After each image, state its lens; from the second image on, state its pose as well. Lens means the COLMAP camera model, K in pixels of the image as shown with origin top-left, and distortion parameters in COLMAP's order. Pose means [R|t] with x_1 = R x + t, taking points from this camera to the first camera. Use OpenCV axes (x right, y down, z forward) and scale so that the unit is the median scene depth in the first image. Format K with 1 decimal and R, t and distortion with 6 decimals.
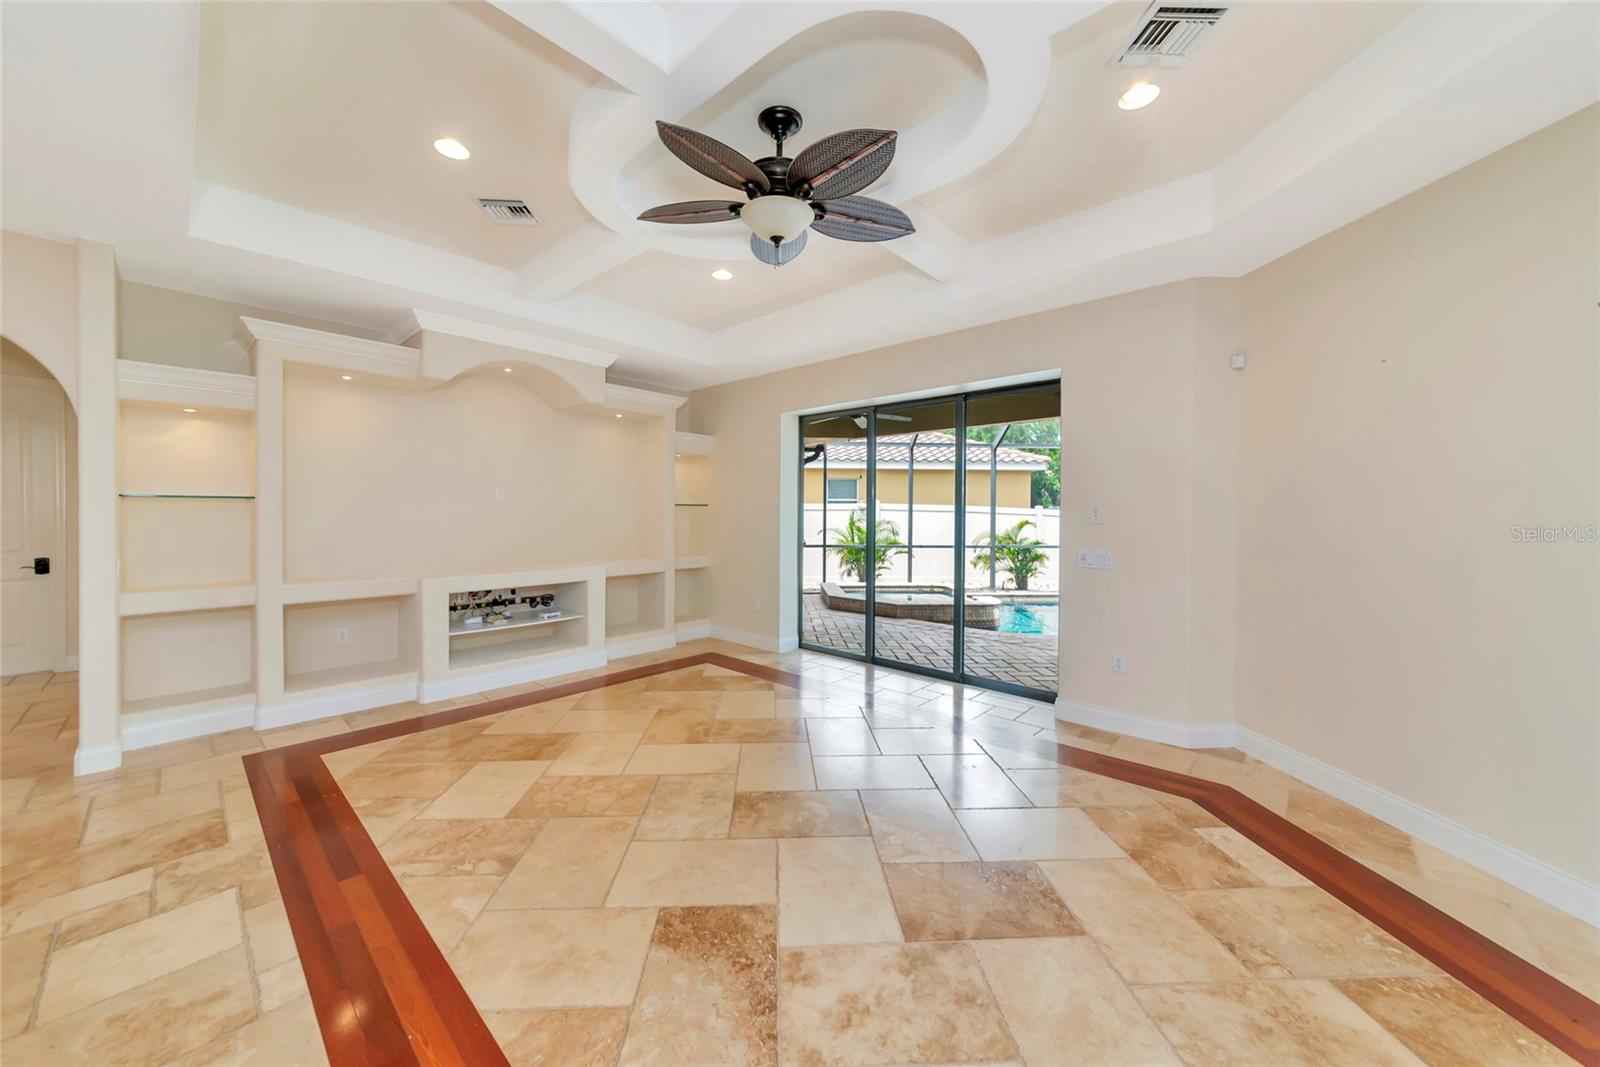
lens RADIAL K [[571.1, 0, 800.3], [0, 571.1, 520.9], [0, 0, 1]] dist [-0.000835, 0.000114]
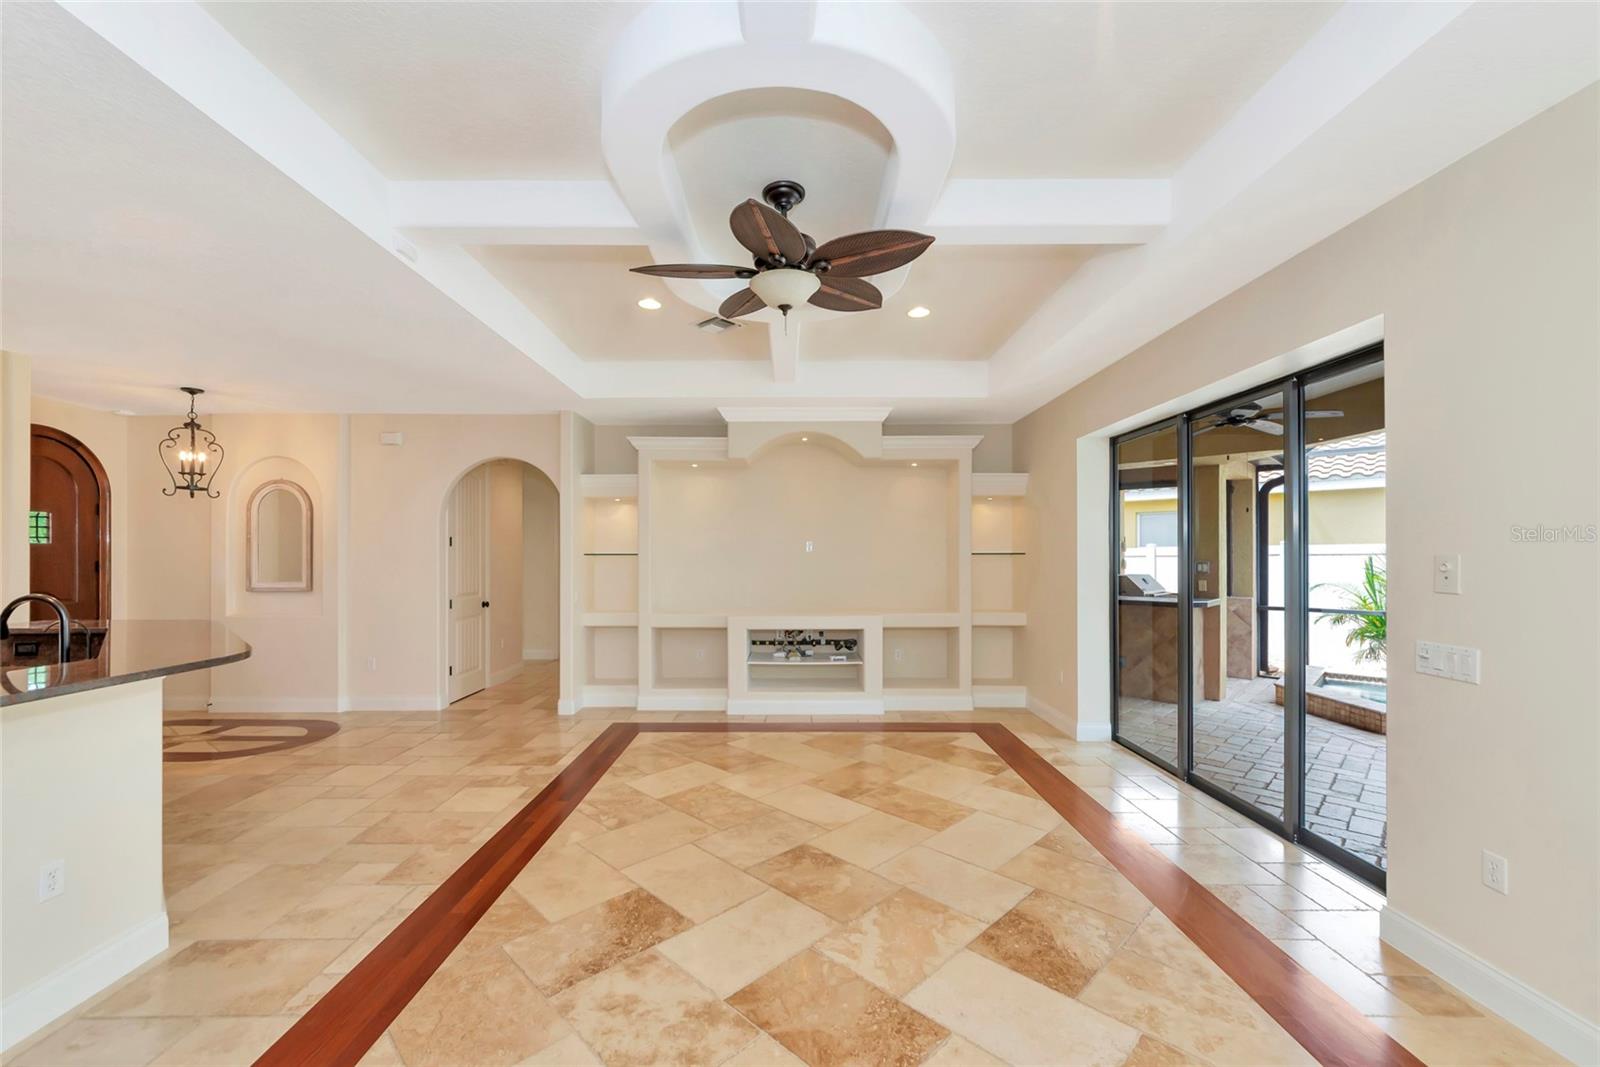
lens RADIAL K [[645.0, 0, 793.6], [0, 645.0, 552.3], [0, 0, 1]] dist [-0.001720, -0.000171]
pose [[0.672724, -0.007813, -0.739852, 0.526029], [-0.005869, 0.999856, -0.015896, -0.019720], [0.739870, 0.015036, 0.672582, 0.144468]]
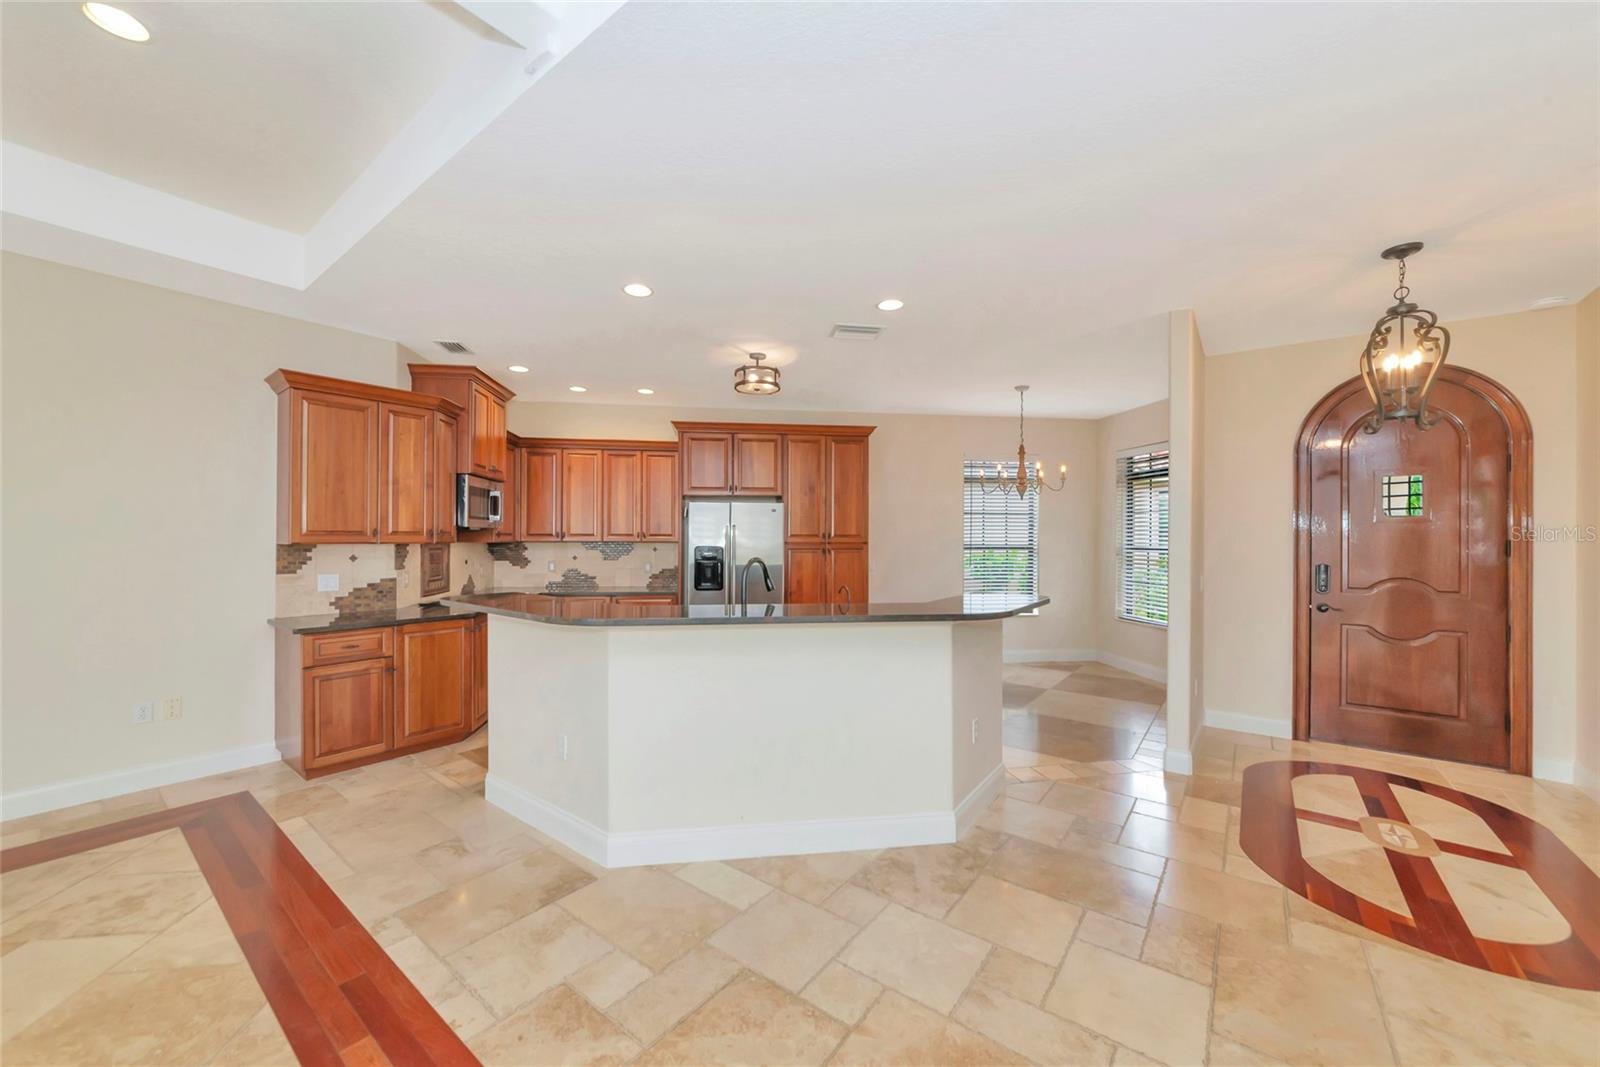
lens RADIAL K [[595.2, 0, 795.6], [0, 595.2, 534.5], [0, 0, 1]] dist [-0.008122, -0.000247]
pose [[-0.997014, -0.009787, -0.076595, -0.479150], [-0.010539, 0.999900, 0.009418, -0.019016], [0.076496, 0.010197, -0.997018, 0.771803]]
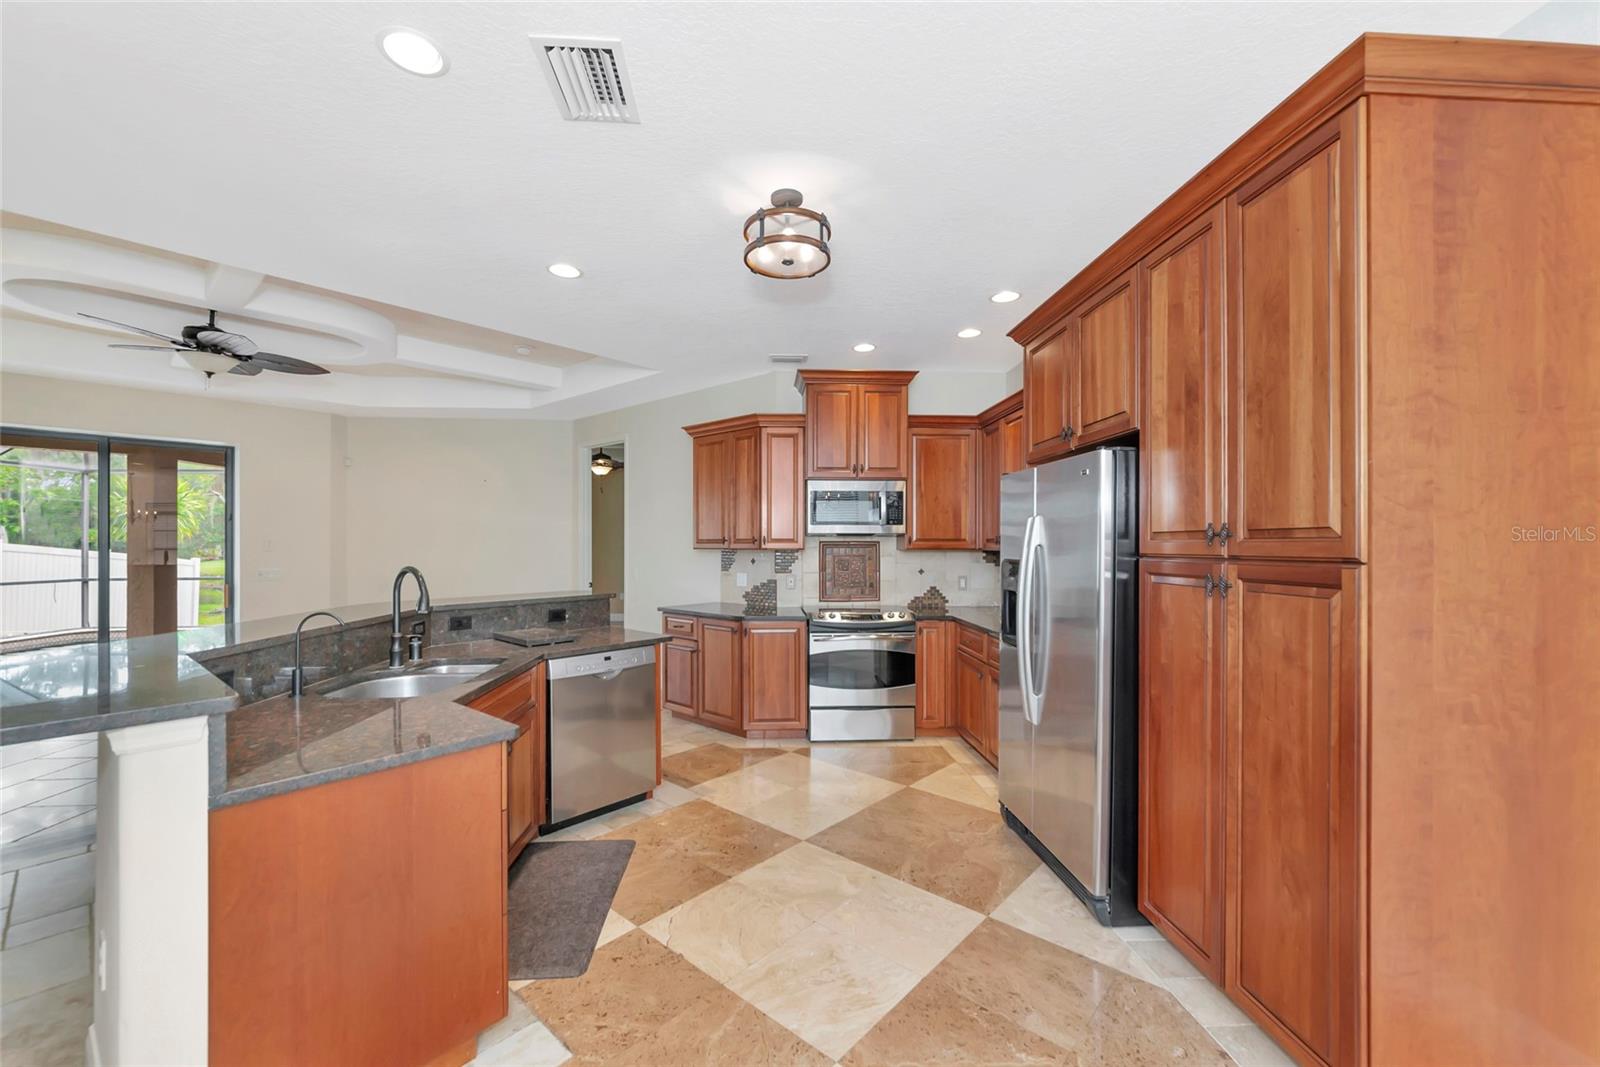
lens RADIAL K [[640.4, 0, 795.1], [0, 640.4, 541.1], [0, 0, 1]] dist [-0.001021, -0.000072]
pose [[-0.007433, -0.001010, 0.999972, -1.143762], [0.015145, 0.999885, 0.001122, -0.003135], [-0.999858, 0.015153, -0.007416, -0.375049]]
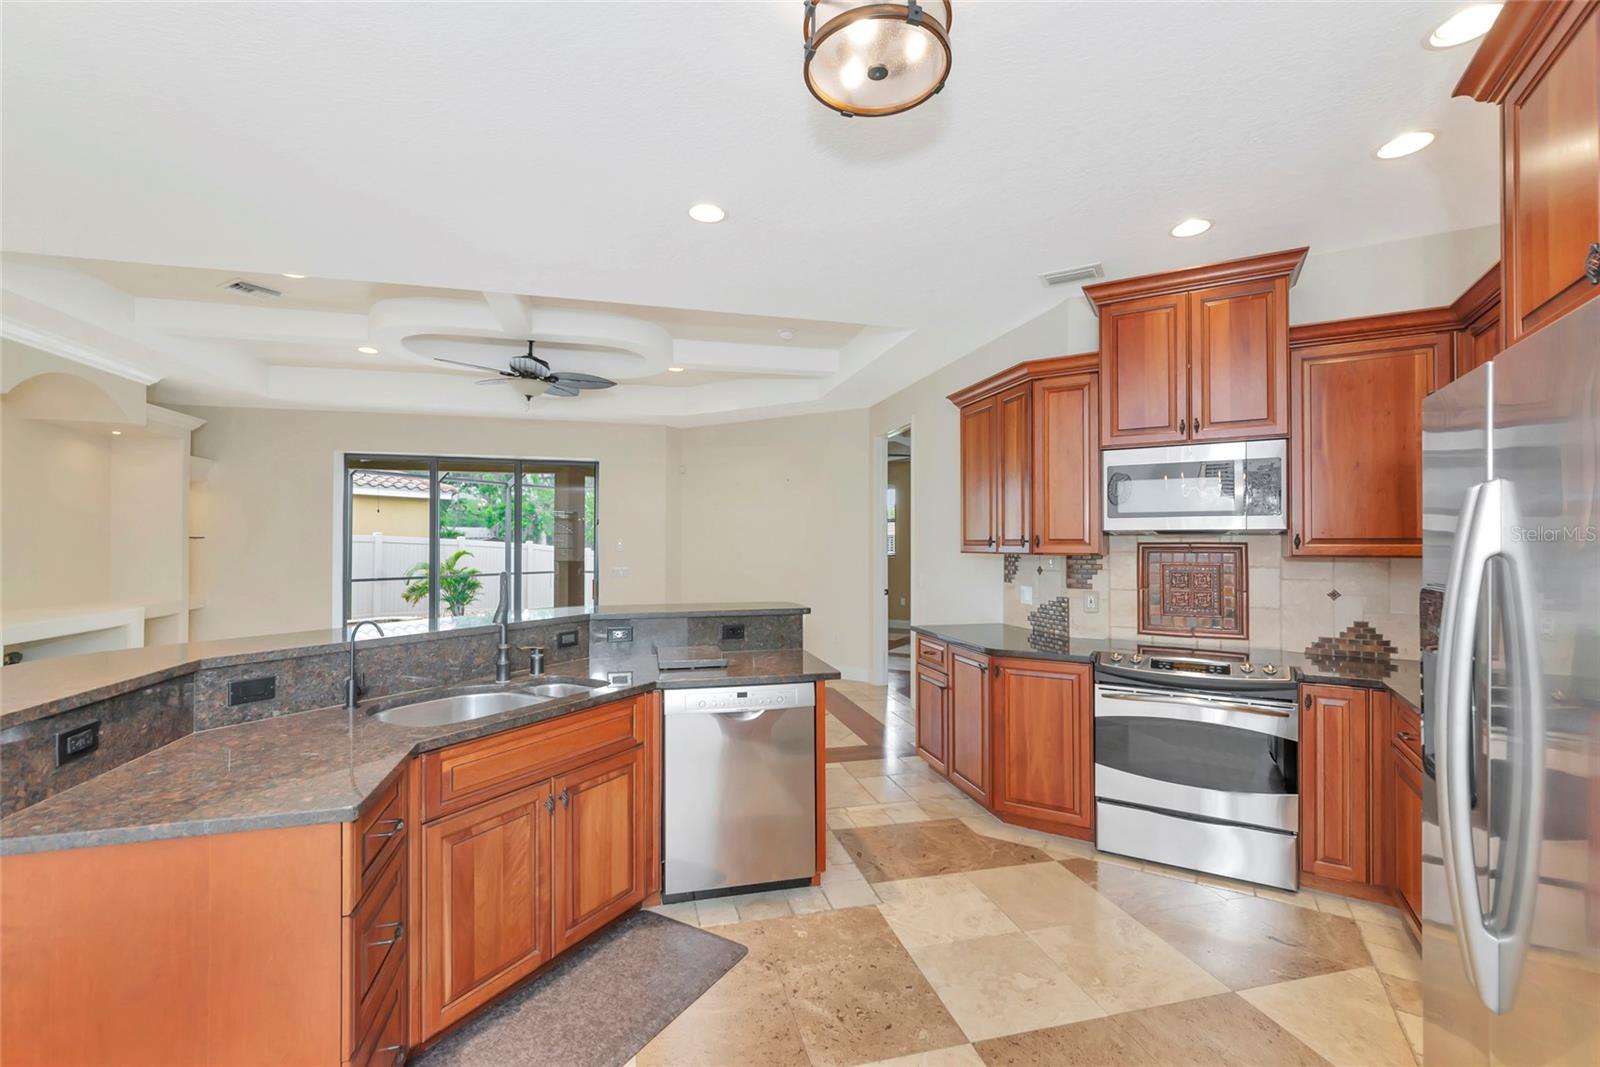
lens RADIAL K [[676.6, 0, 794.1], [0, 676.6, 536.4], [0, 0, 1]] dist [-0.003200, -0.000498]
pose [[0.554843, 0.004140, 0.831945, -0.855027], [0.014295, 0.999793, -0.014509, -0.002333], [-0.831832, 0.019943, 0.554669, -0.554398]]
